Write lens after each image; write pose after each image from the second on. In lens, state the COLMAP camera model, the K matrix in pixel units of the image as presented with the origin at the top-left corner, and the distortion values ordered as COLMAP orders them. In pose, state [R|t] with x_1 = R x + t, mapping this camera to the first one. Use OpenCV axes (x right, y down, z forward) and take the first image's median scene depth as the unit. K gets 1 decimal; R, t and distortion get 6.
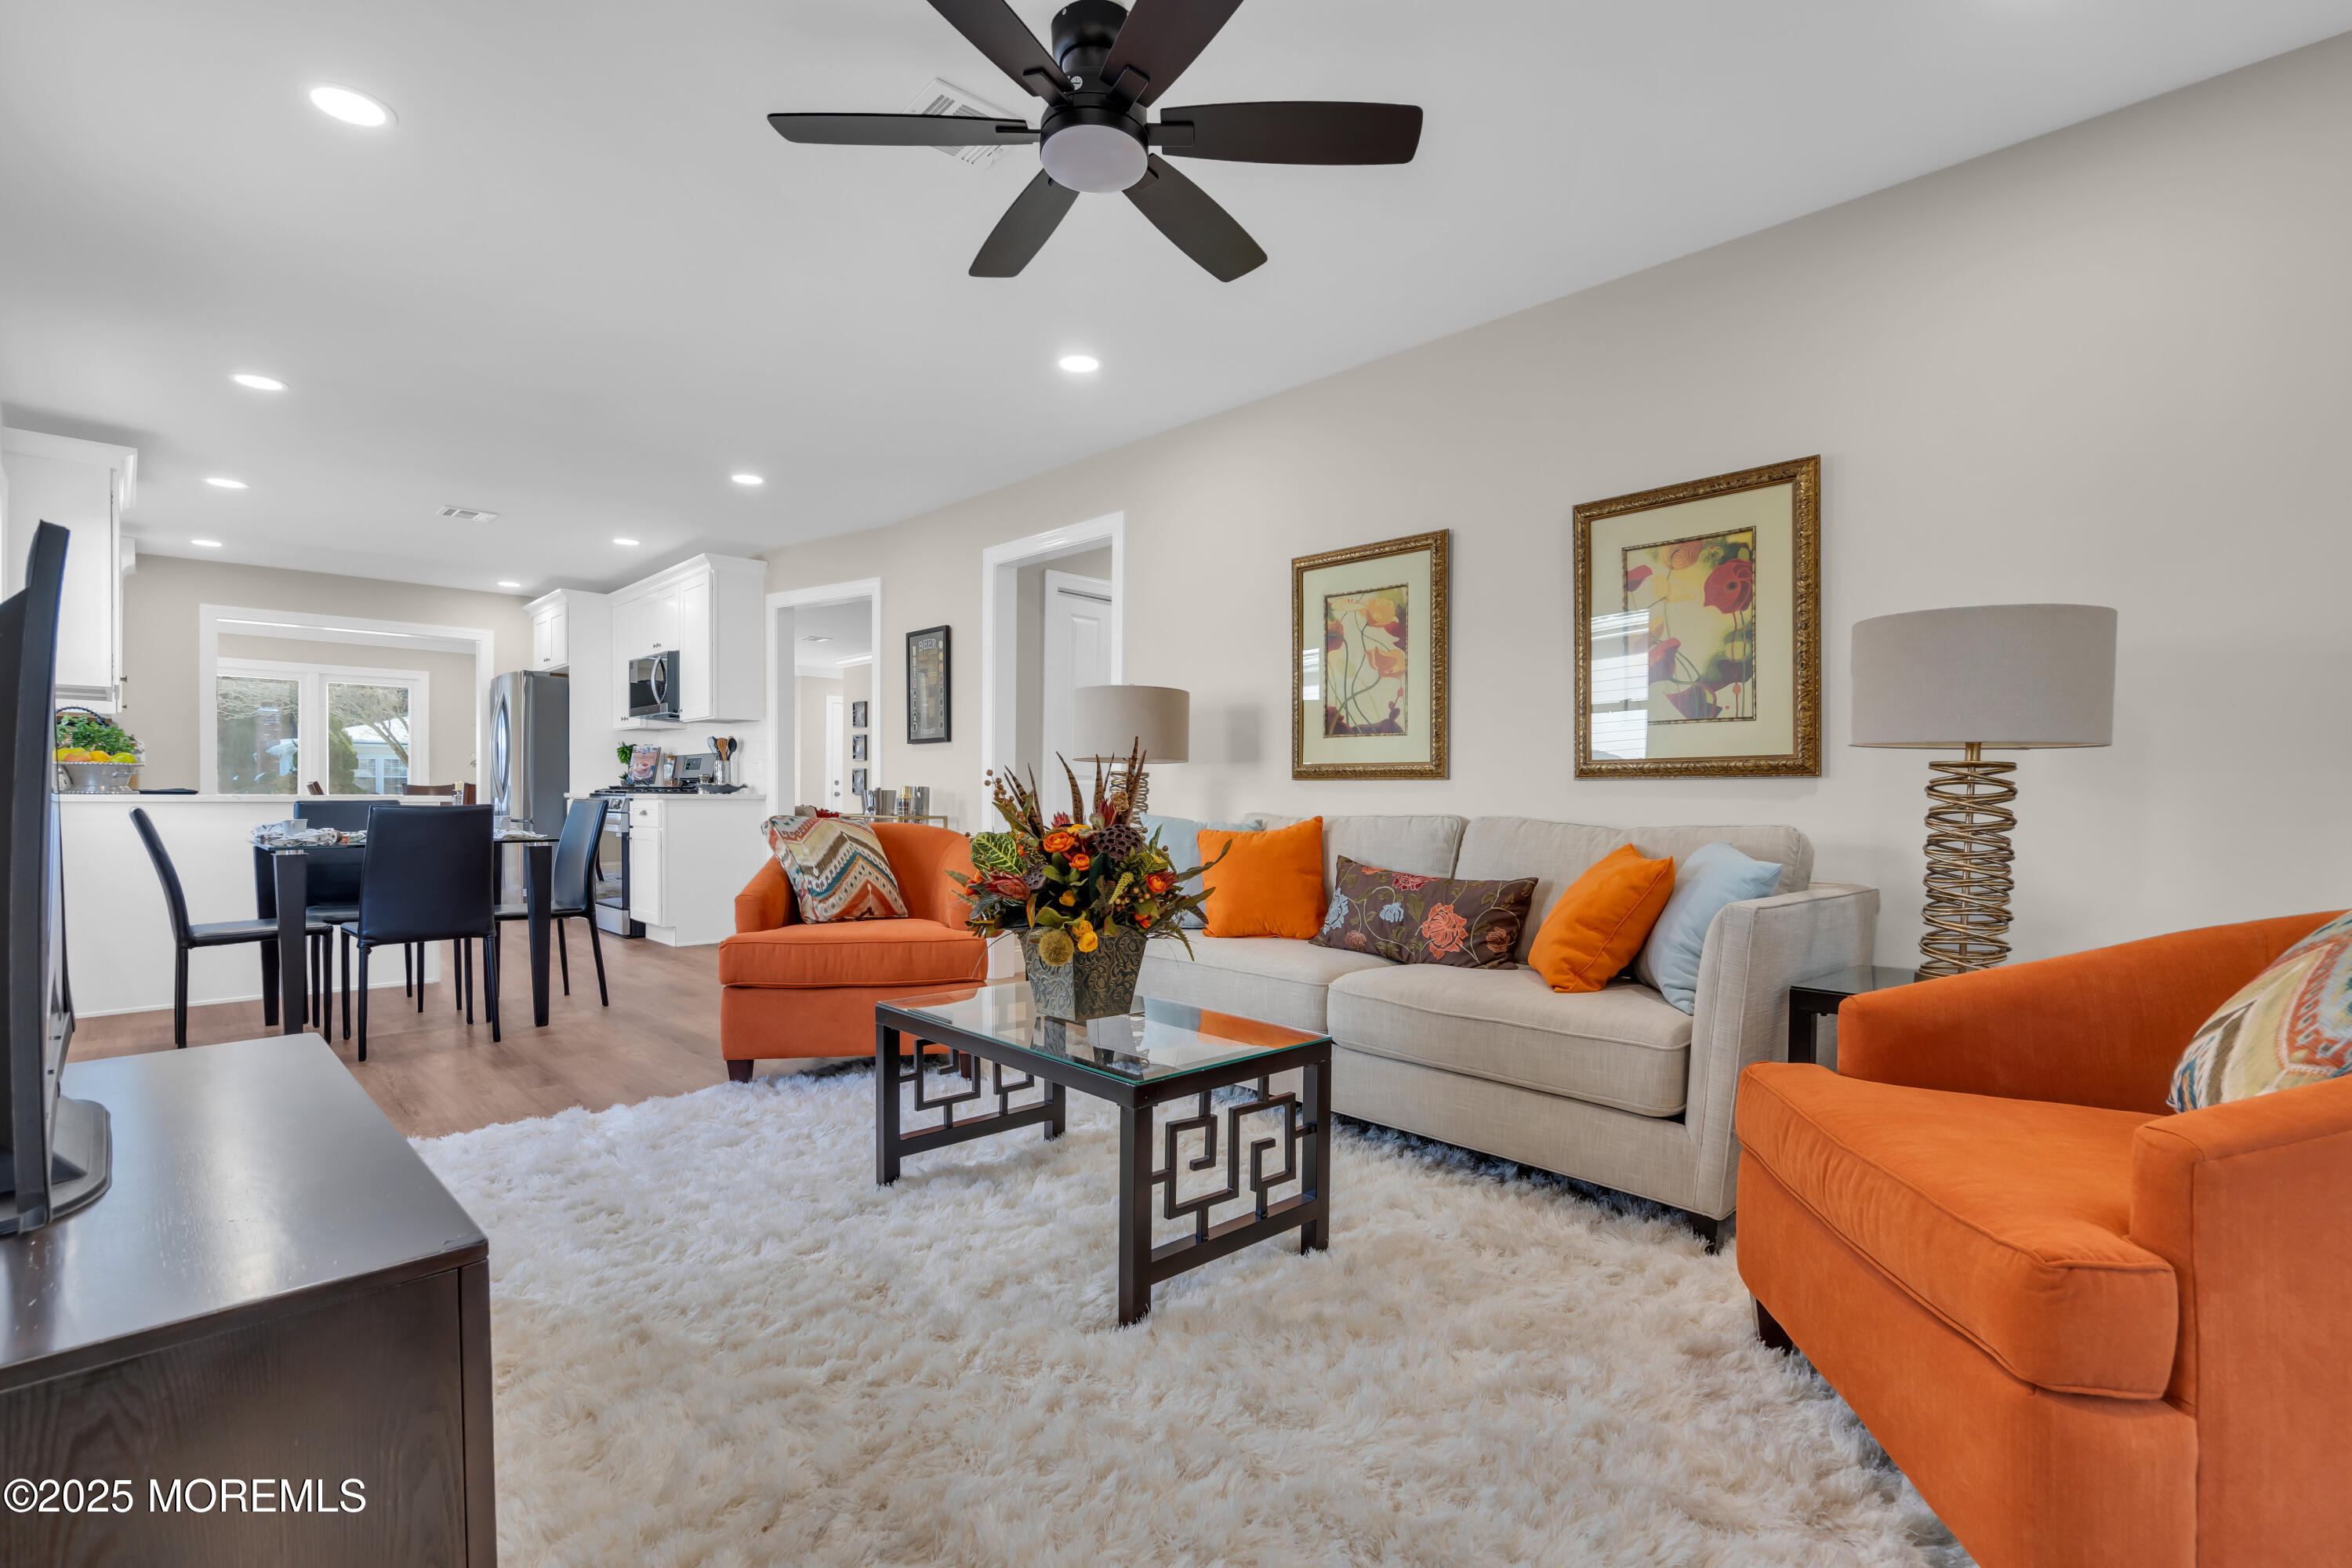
lens RADIAL K [[1107.7, 0, 1194.8], [0, 1107.7, 808.0], [0, 0, 1]] dist [-0.002087, 0.000304]
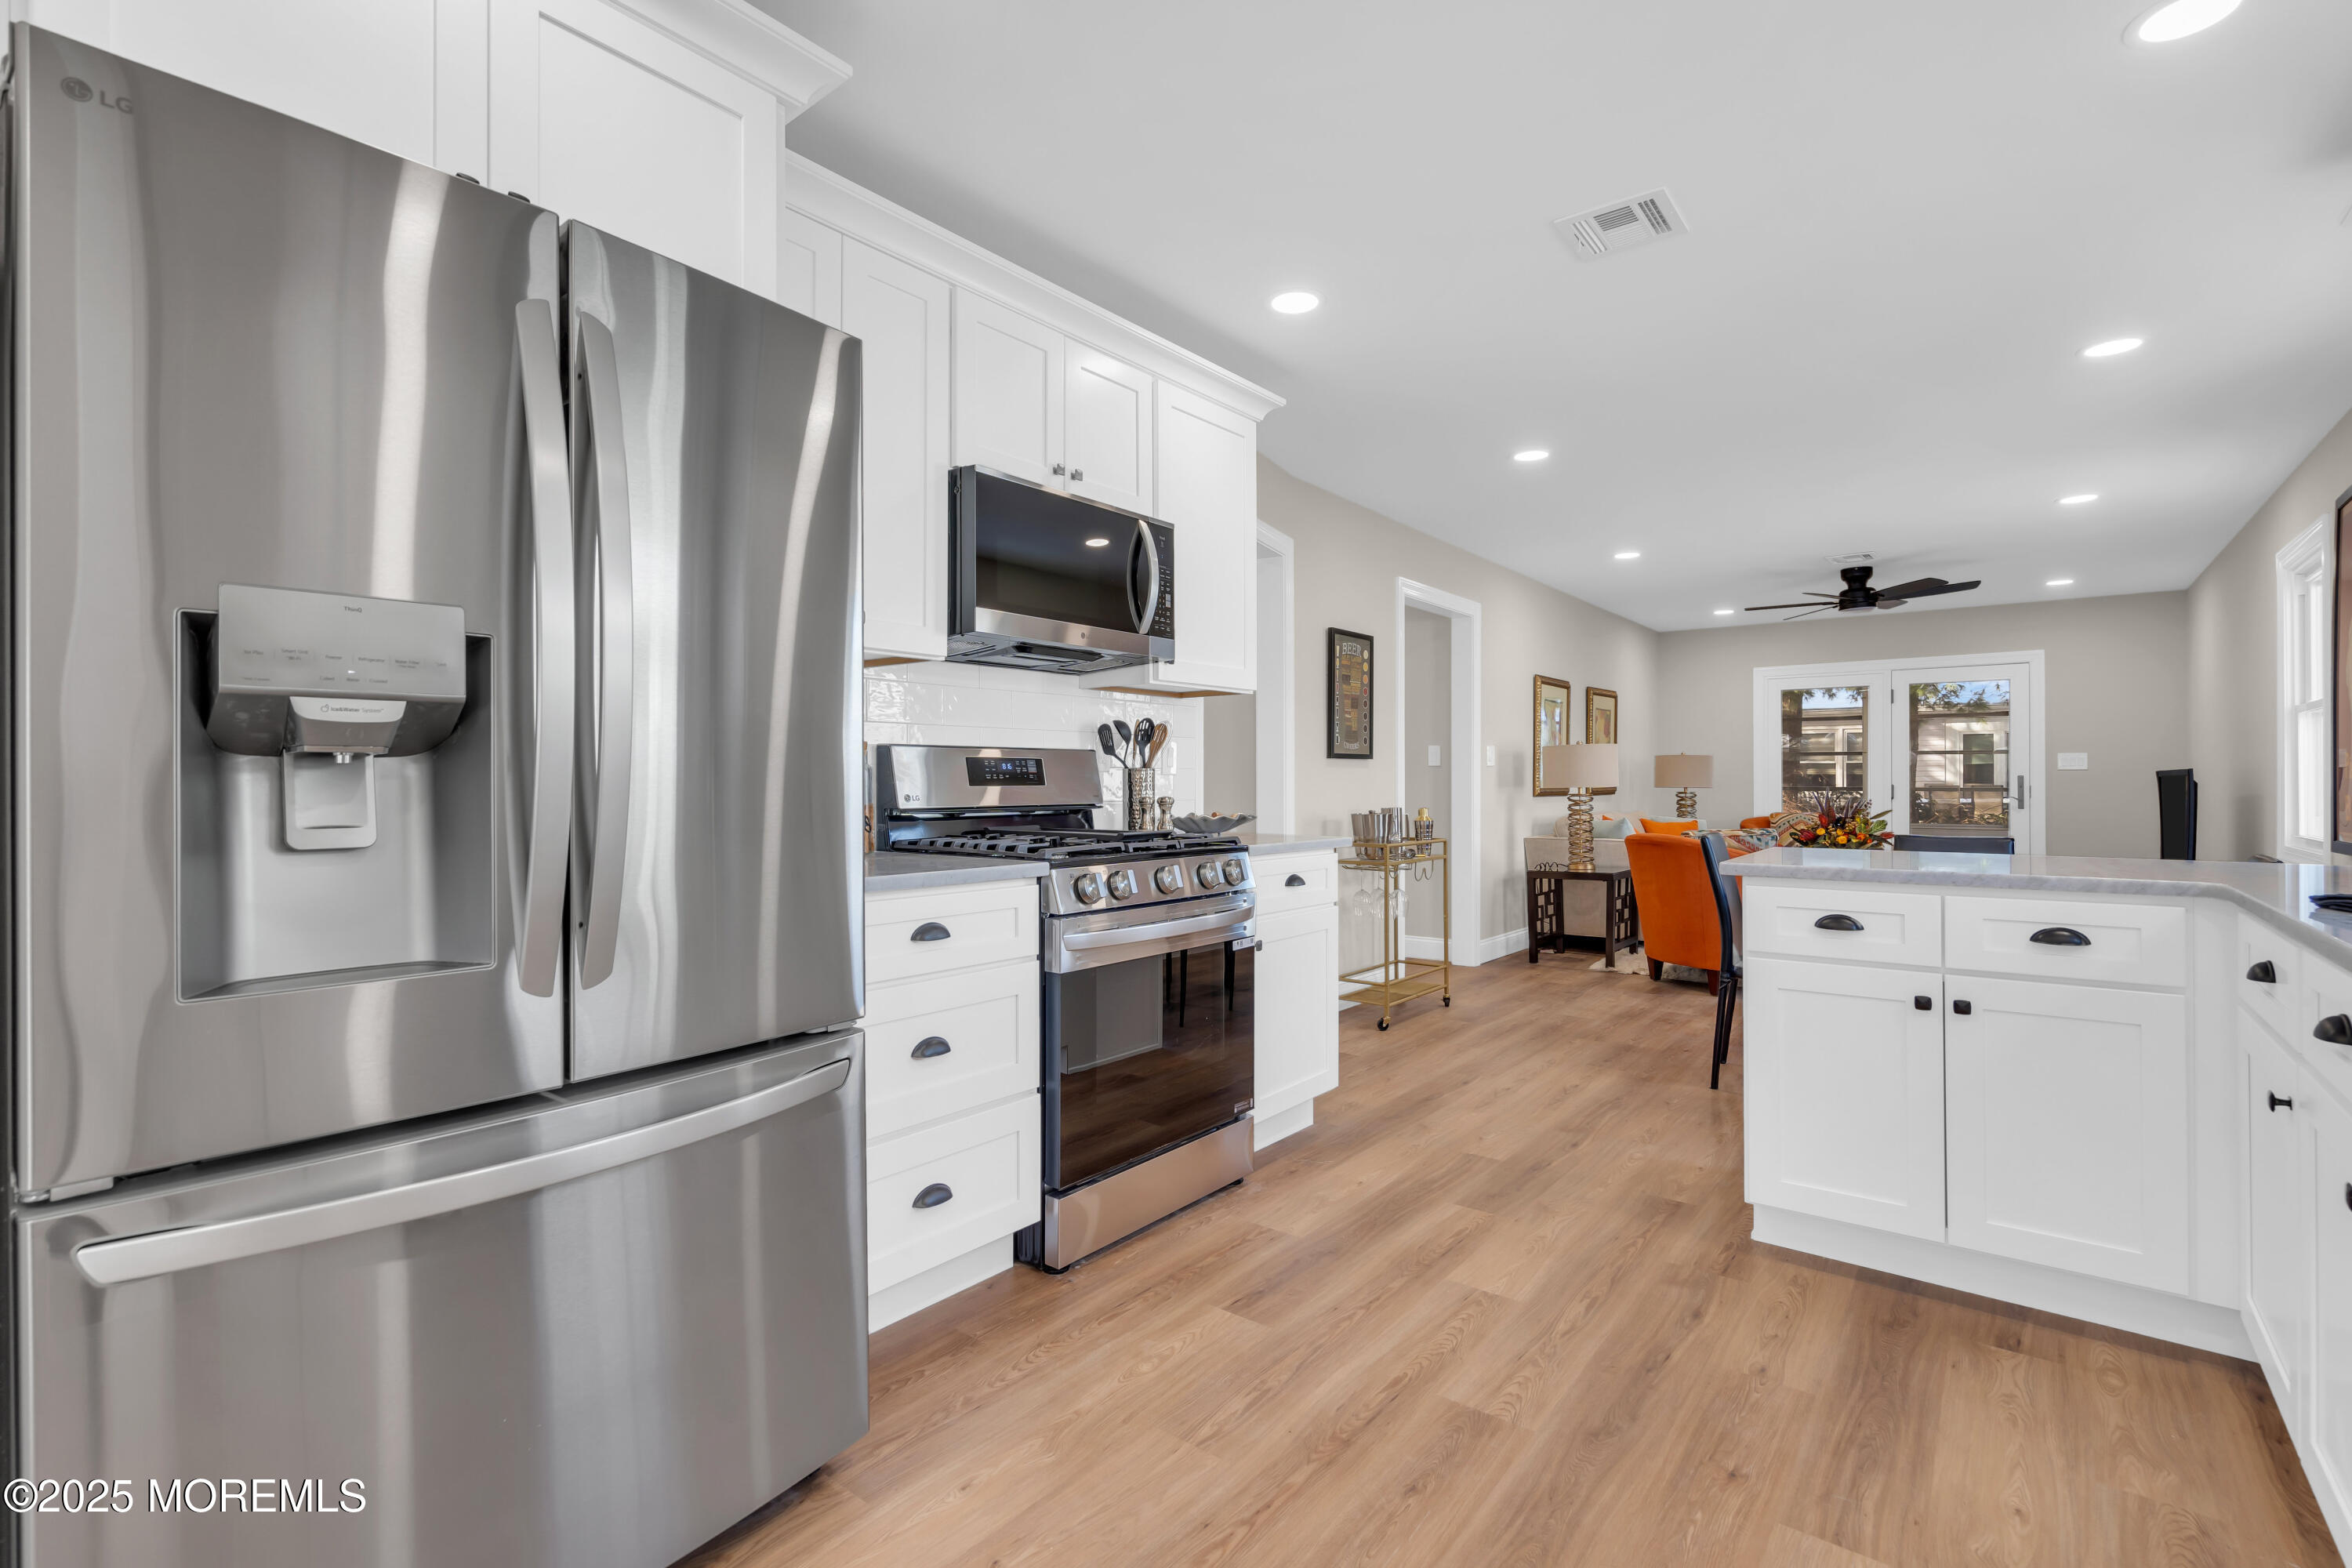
lens RADIAL K [[1065.2, 0, 1175.4], [0, 1065.2, 780.2], [0, 0, 1]] dist [0.000104, 0.000489]
pose [[-0.132227, -0.005775, 0.991203, -1.675891], [0.010101, 0.999923, 0.007174, -0.076586], [-0.991168, 0.010960, -0.132159, 1.958378]]
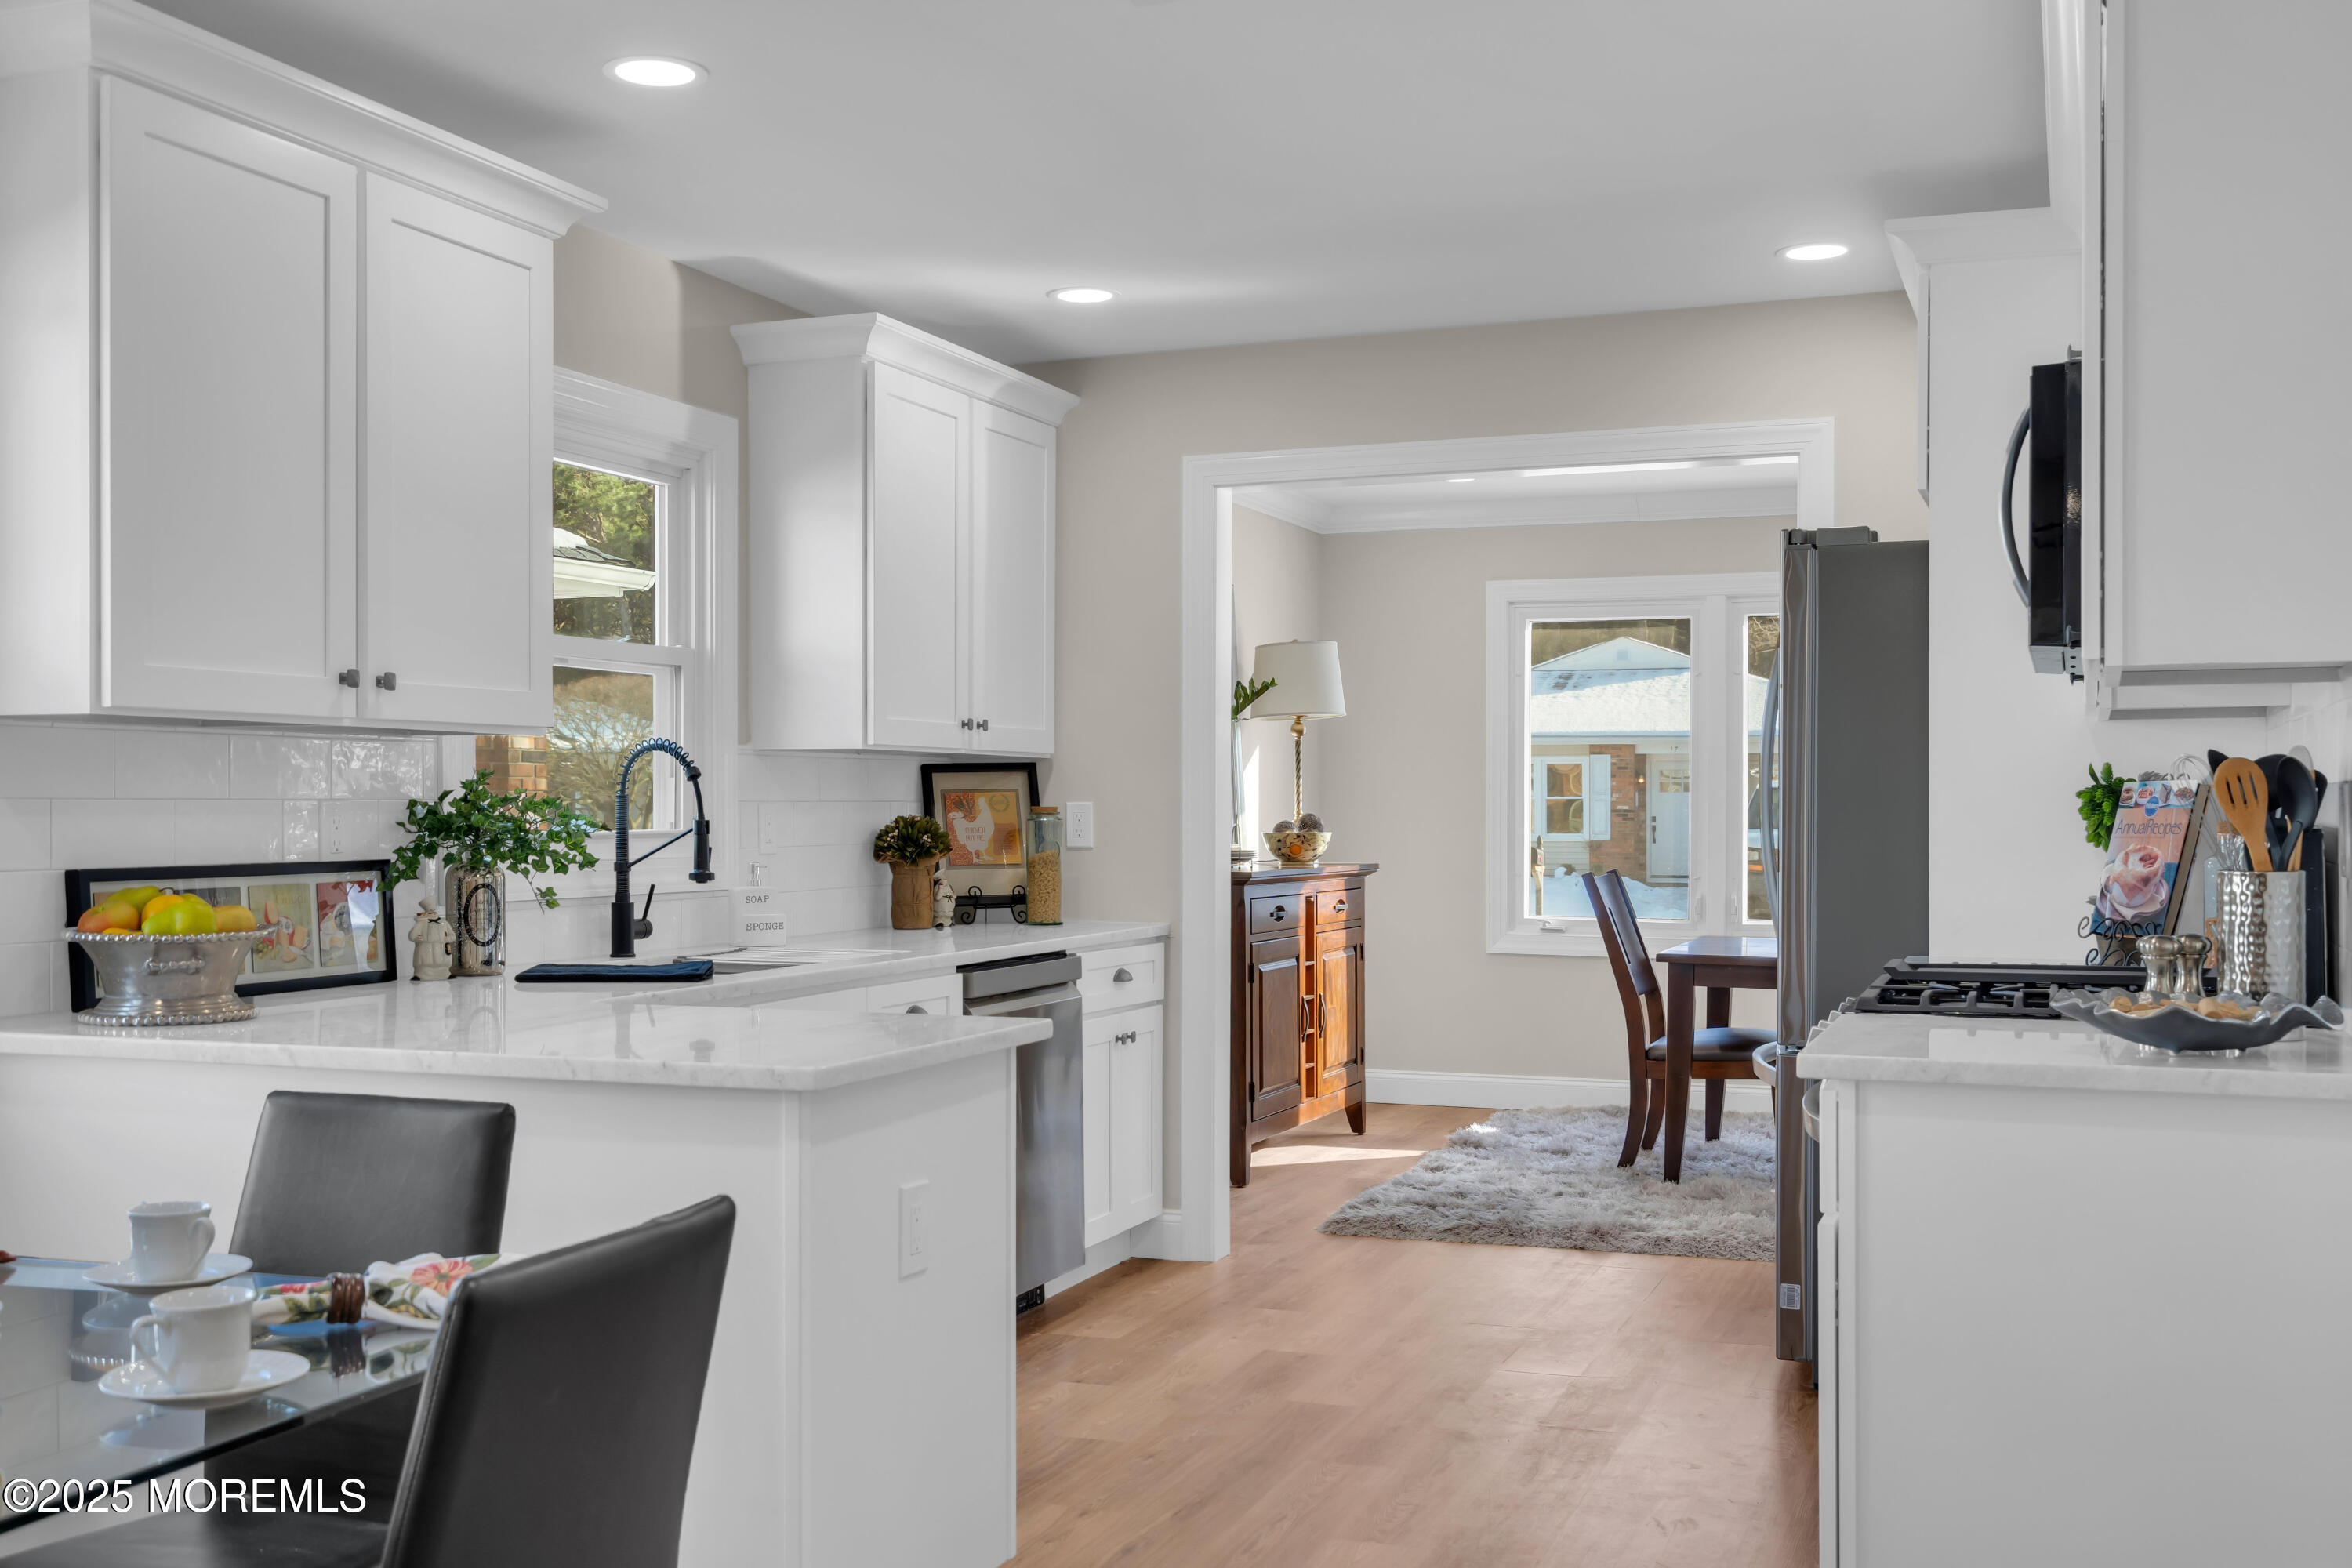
lens RADIAL K [[2358.2, 0, 1176.0], [0, 2358.2, 784.0], [0, 0, 1]] dist [0.010392, 0.005634]
pose [[0.424954, -0.015332, -0.905085, -0.231385], [-0.003357, 0.999823, -0.018514, -0.093377], [0.905209, 0.010906, 0.424827, 1.201040]]
